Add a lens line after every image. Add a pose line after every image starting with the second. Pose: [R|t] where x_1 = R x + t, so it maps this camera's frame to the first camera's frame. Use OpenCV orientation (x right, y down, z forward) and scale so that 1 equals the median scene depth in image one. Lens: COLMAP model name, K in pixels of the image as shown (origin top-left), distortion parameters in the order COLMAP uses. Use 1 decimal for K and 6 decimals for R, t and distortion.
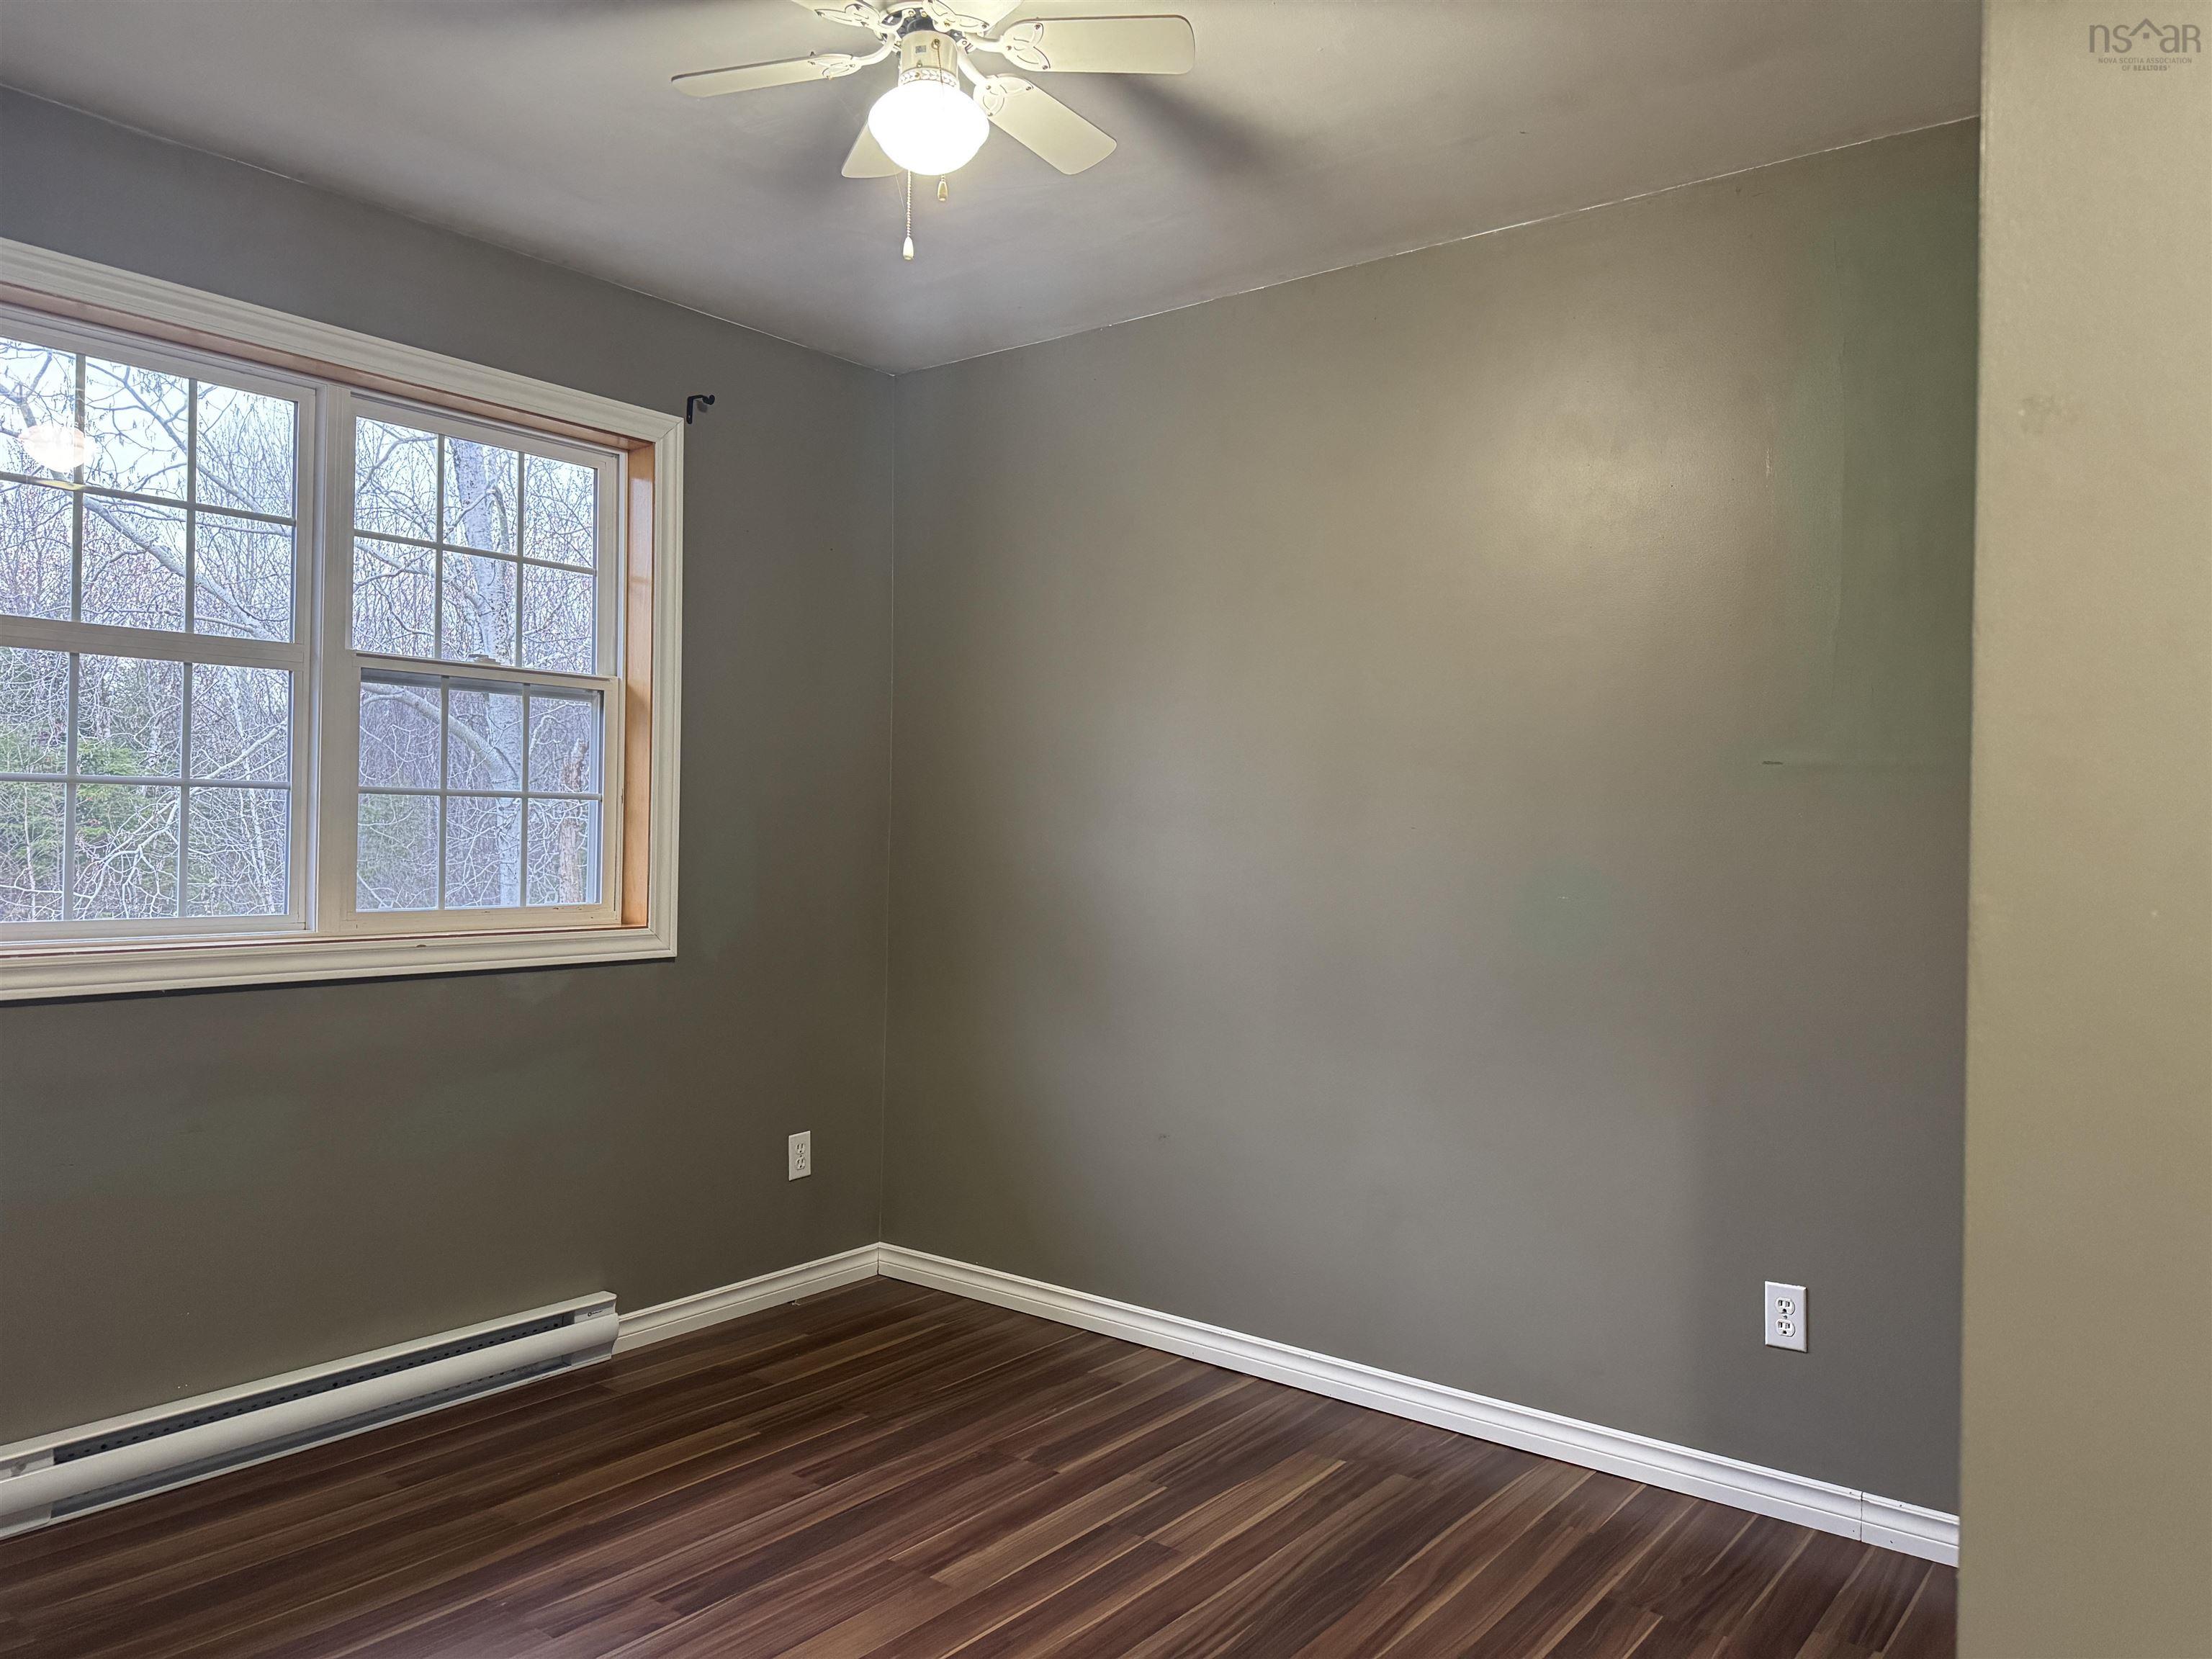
lens RADIAL K [[1557.4, 0, 1093.1], [0, 1557.4, 816.3], [0, 0, 1]] dist [0.040015, -0.044089]
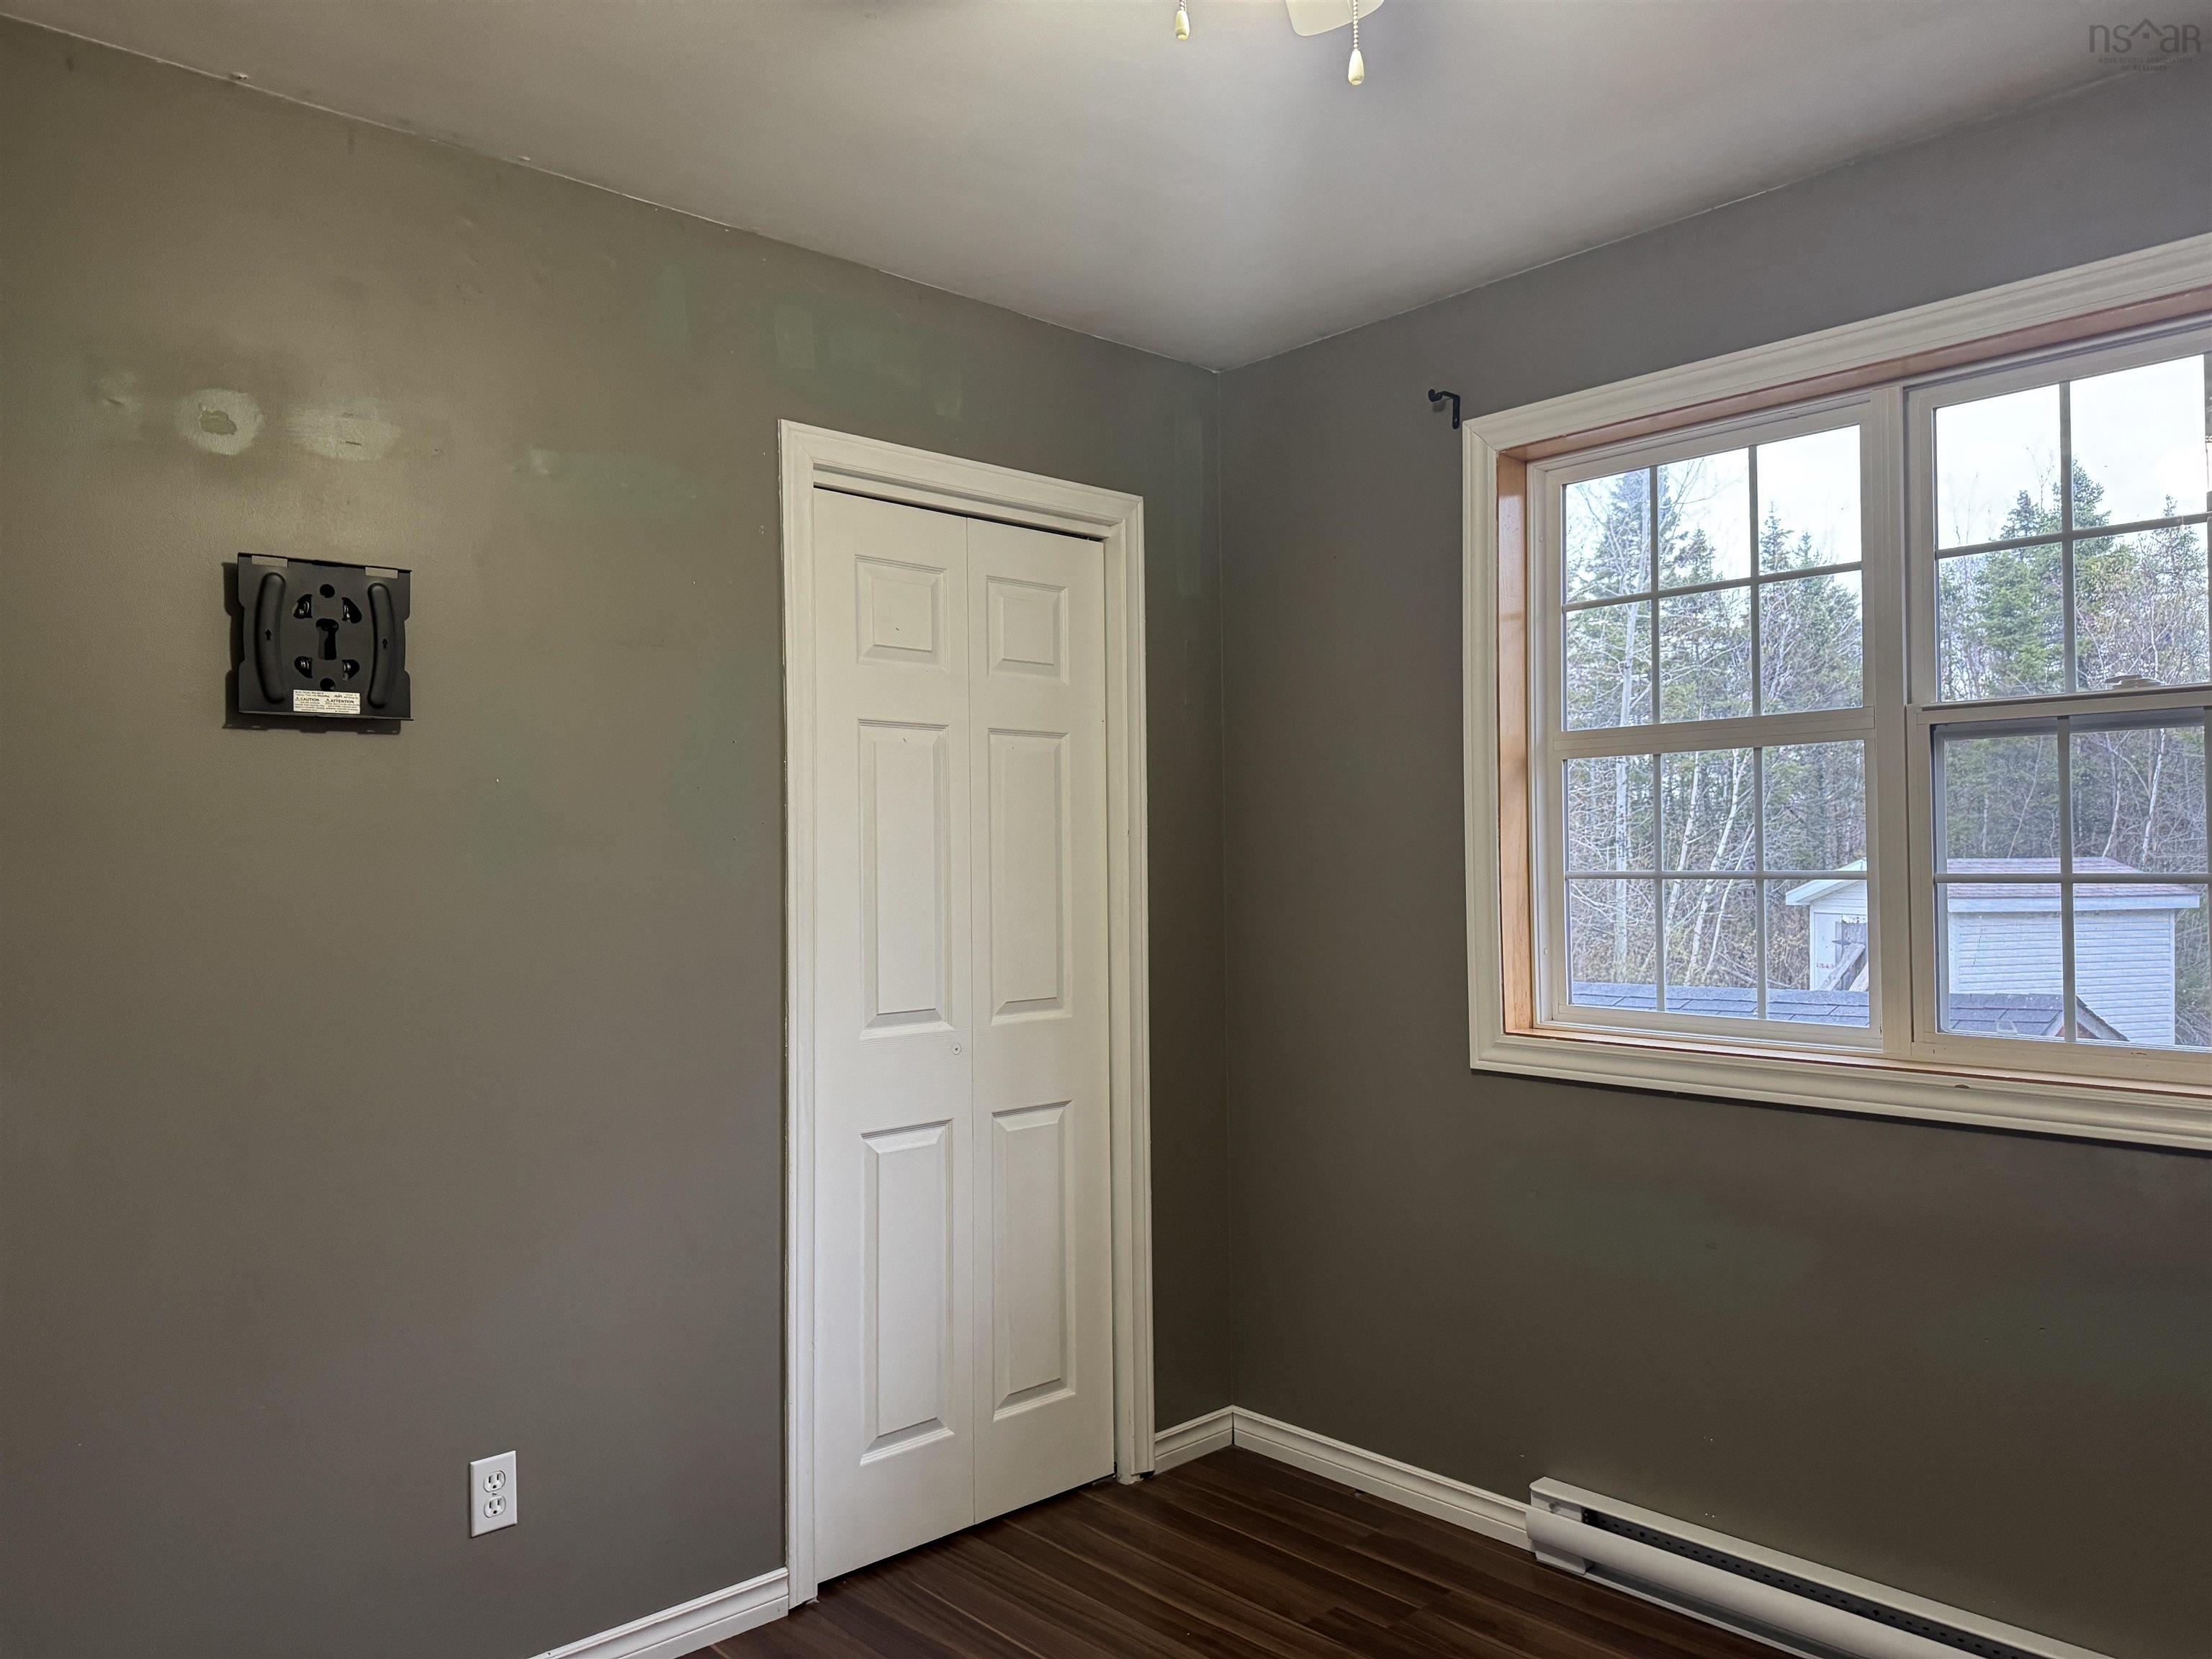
lens RADIAL K [[1563.4, 0, 1106.0], [0, 1563.4, 829.5], [0, 0, 1]] dist [0.008657, 0.001919]
pose [[-0.144040, -0.029669, -0.989127, 0.392977], [0.021936, 0.999209, -0.033165, -0.025730], [0.989329, -0.026474, -0.143275, 0.729660]]
